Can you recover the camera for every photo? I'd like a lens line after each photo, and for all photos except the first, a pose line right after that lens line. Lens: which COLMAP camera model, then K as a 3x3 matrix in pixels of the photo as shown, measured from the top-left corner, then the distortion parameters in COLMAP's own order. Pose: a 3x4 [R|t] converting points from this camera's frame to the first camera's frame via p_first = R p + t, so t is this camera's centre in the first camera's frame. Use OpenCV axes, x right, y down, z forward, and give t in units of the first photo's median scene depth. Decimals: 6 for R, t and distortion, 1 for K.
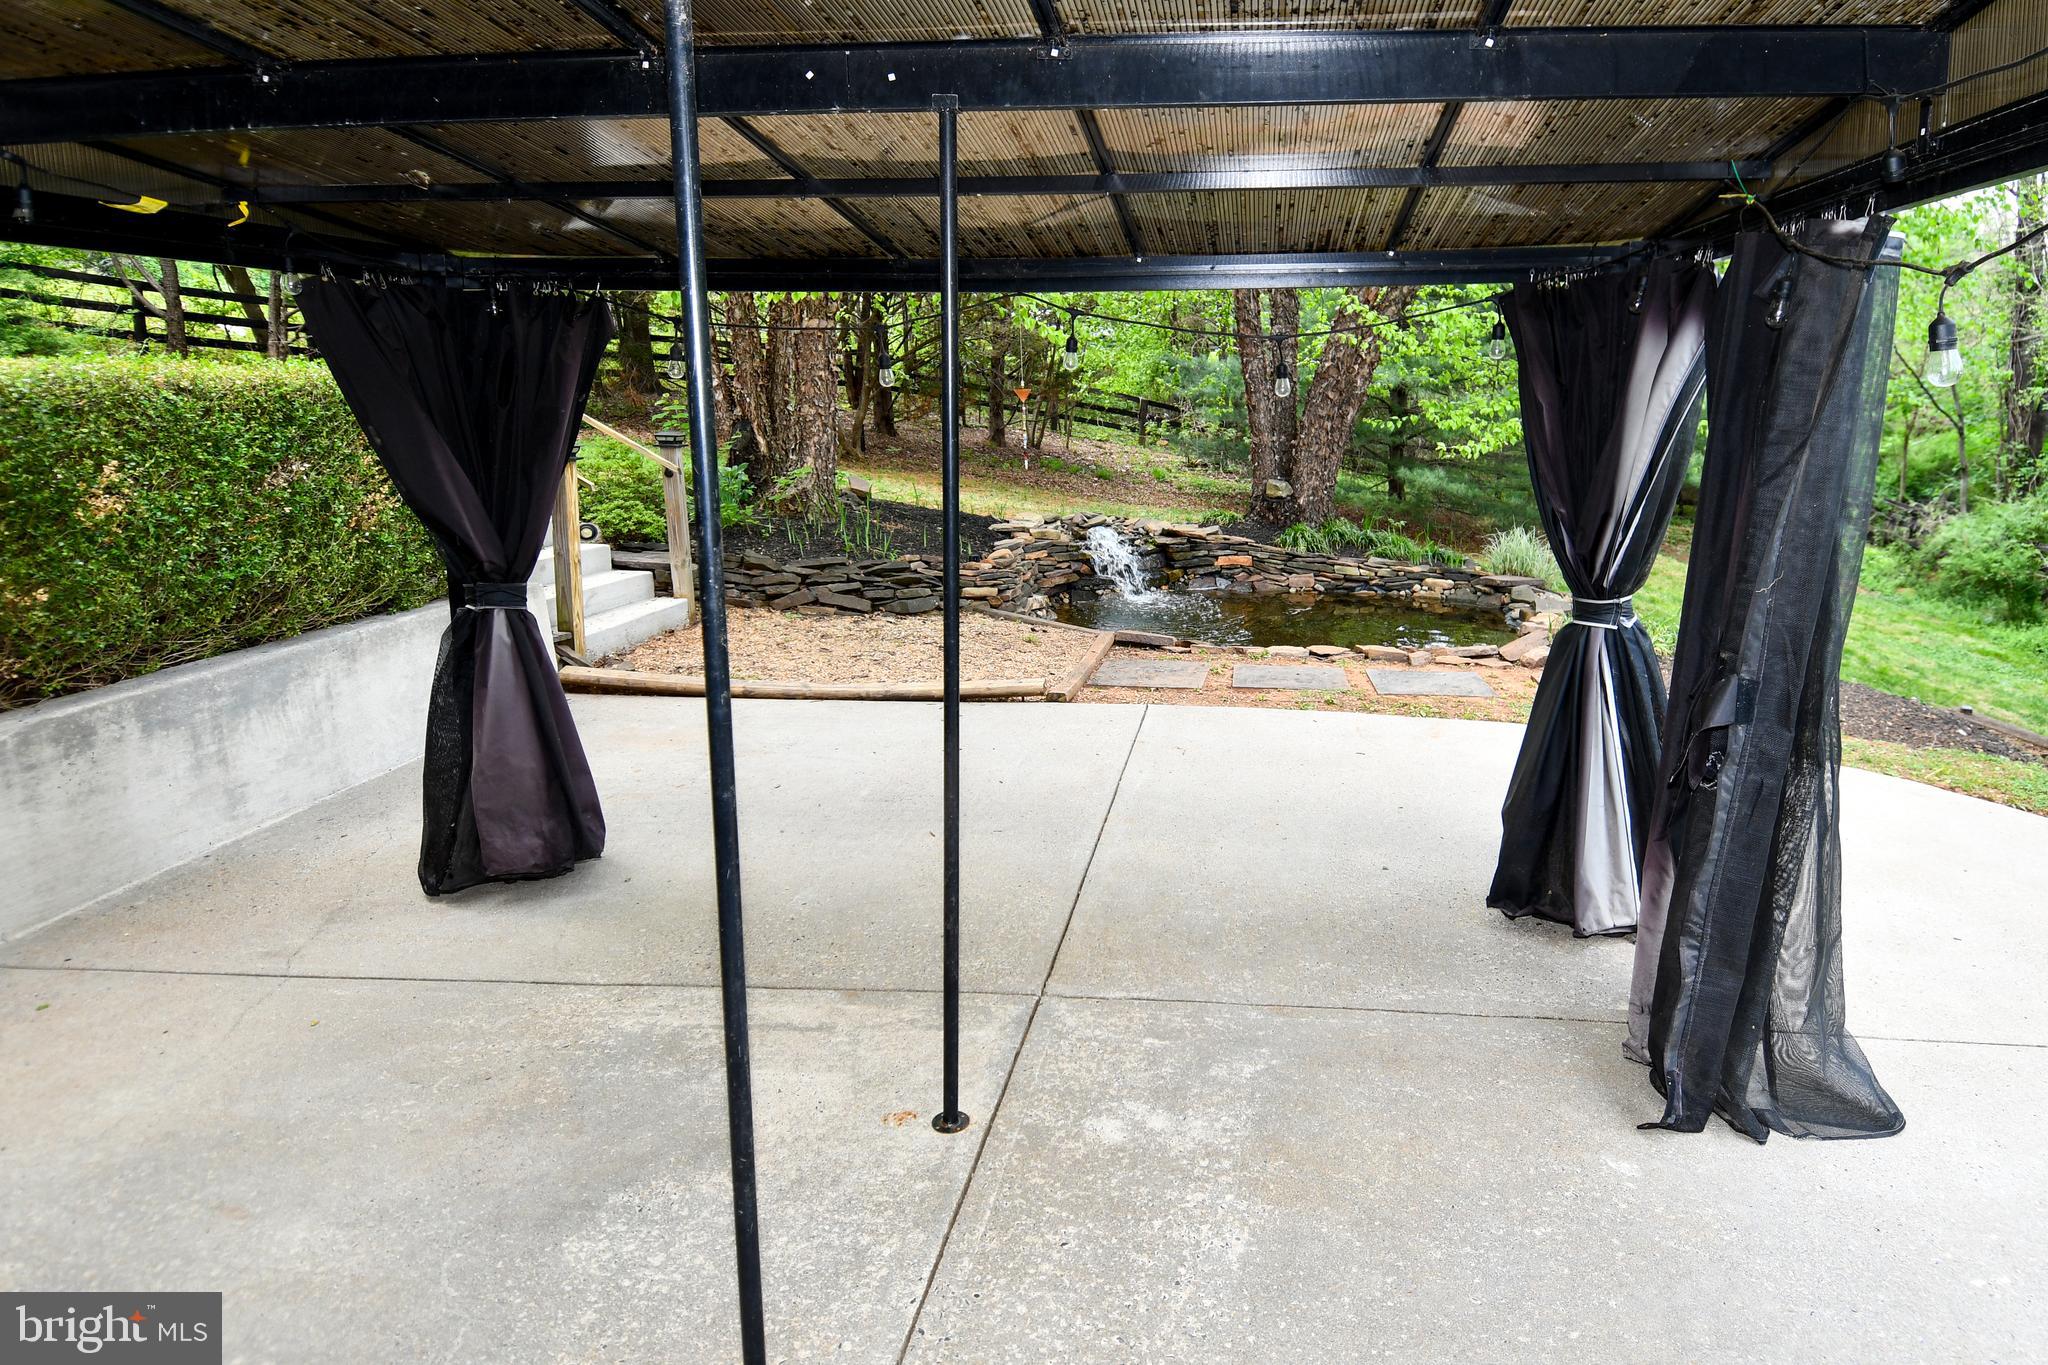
lens RADIAL K [[1136.9, 0, 1020.0], [0, 1136.9, 644.9], [0, 0, 1]] dist [0.053335, -0.053307]
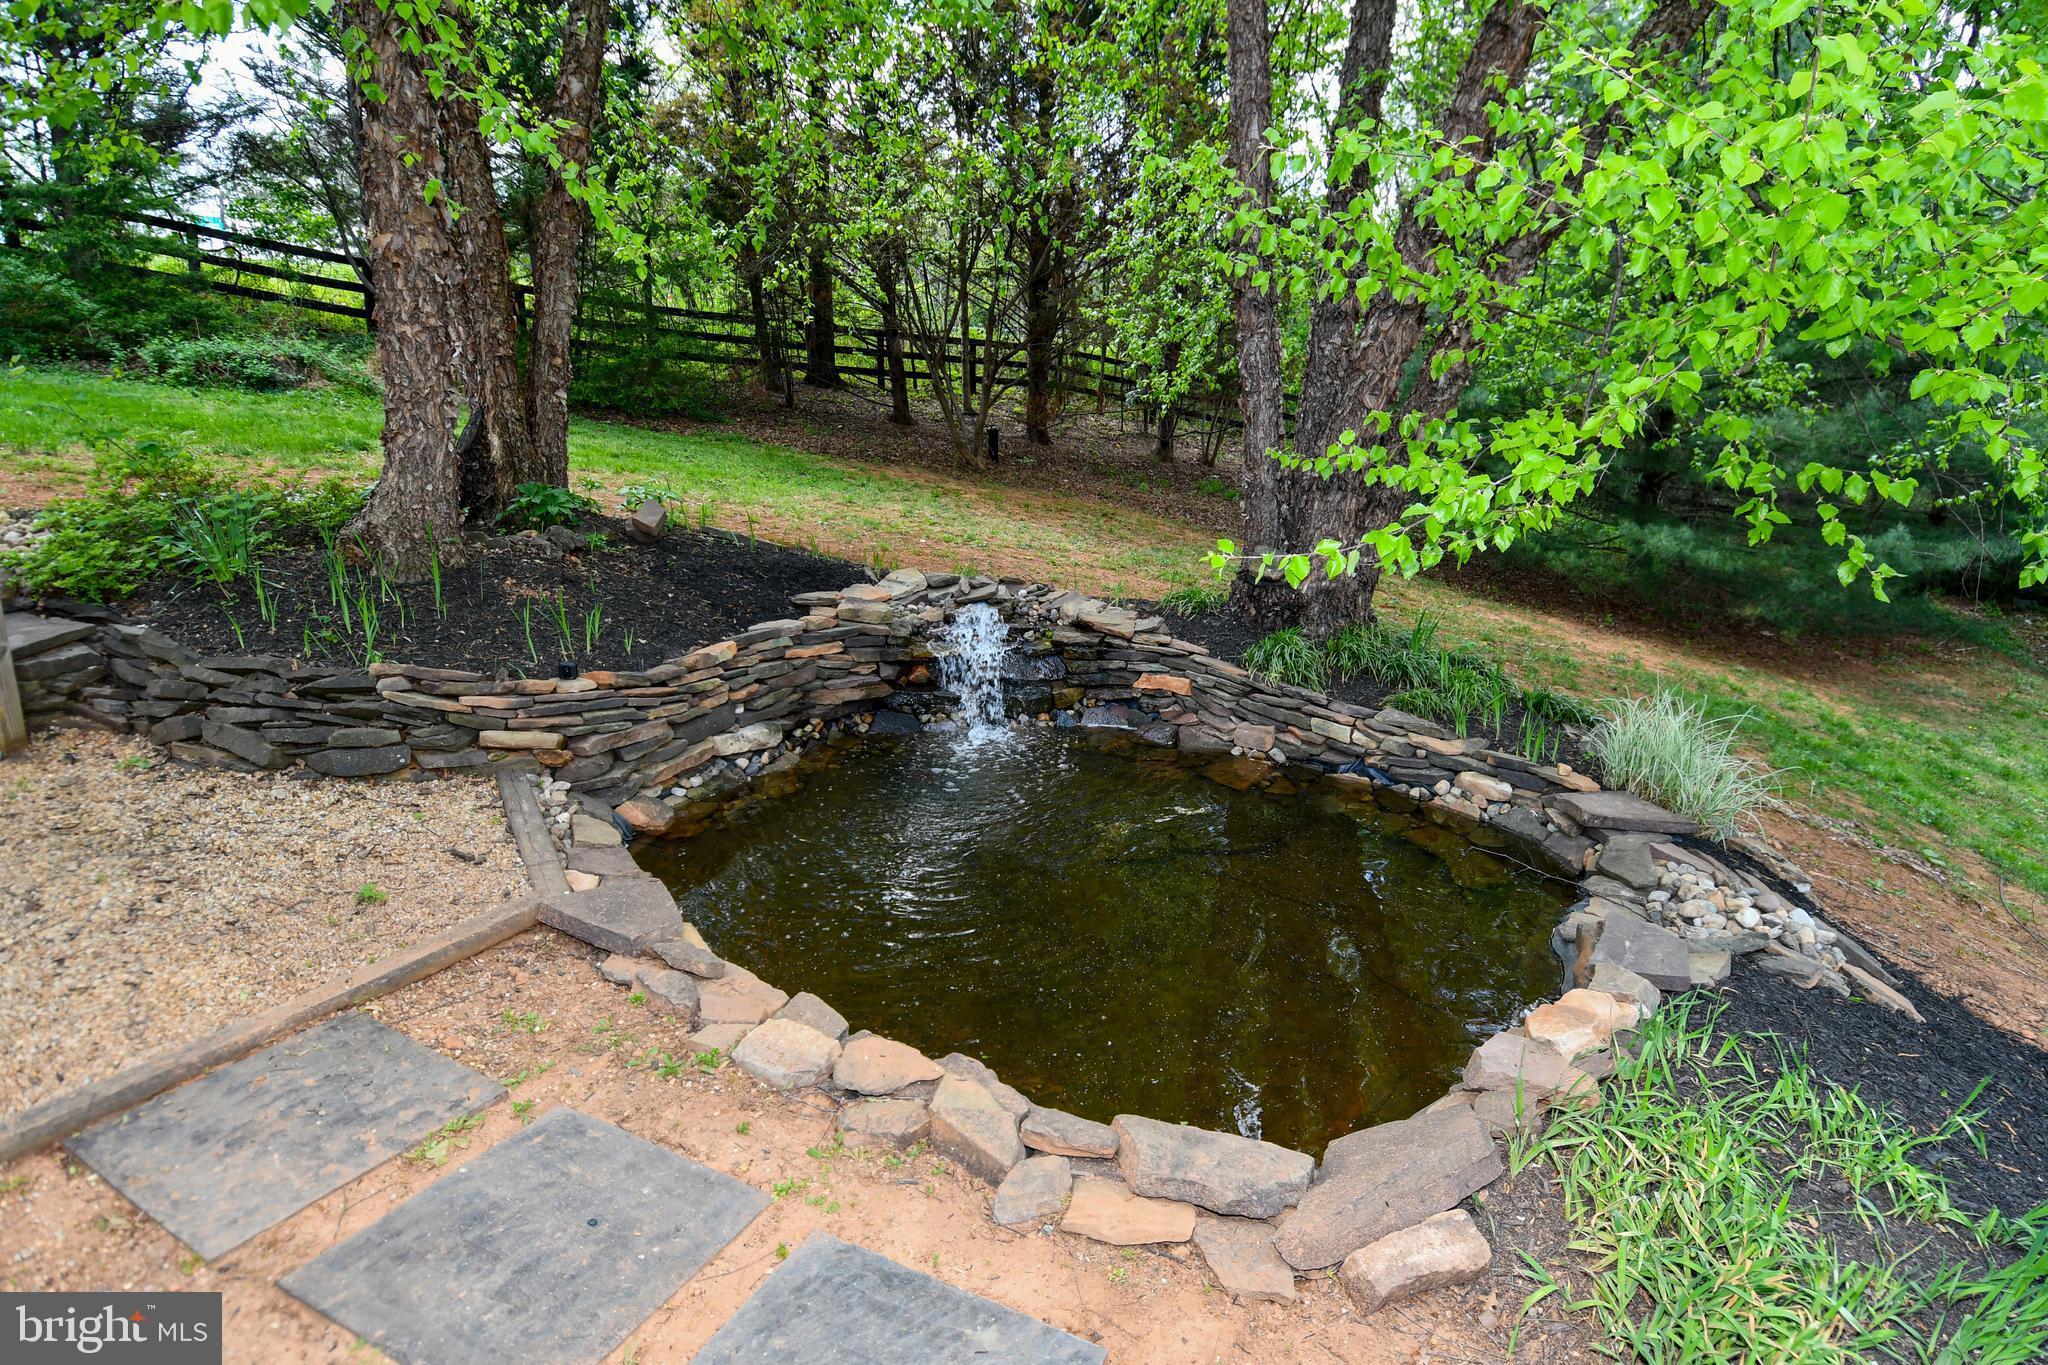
lens RADIAL K [[1136.9, 0, 1020.0], [0, 1136.9, 644.9], [0, 0, 1]] dist [0.053335, -0.053307]
pose [[0.970292, 0.087327, -0.225628, 0.254726], [-0.088468, 0.996066, 0.005071, -0.093117], [0.225183, 0.015040, 0.974200, 0.421328]]
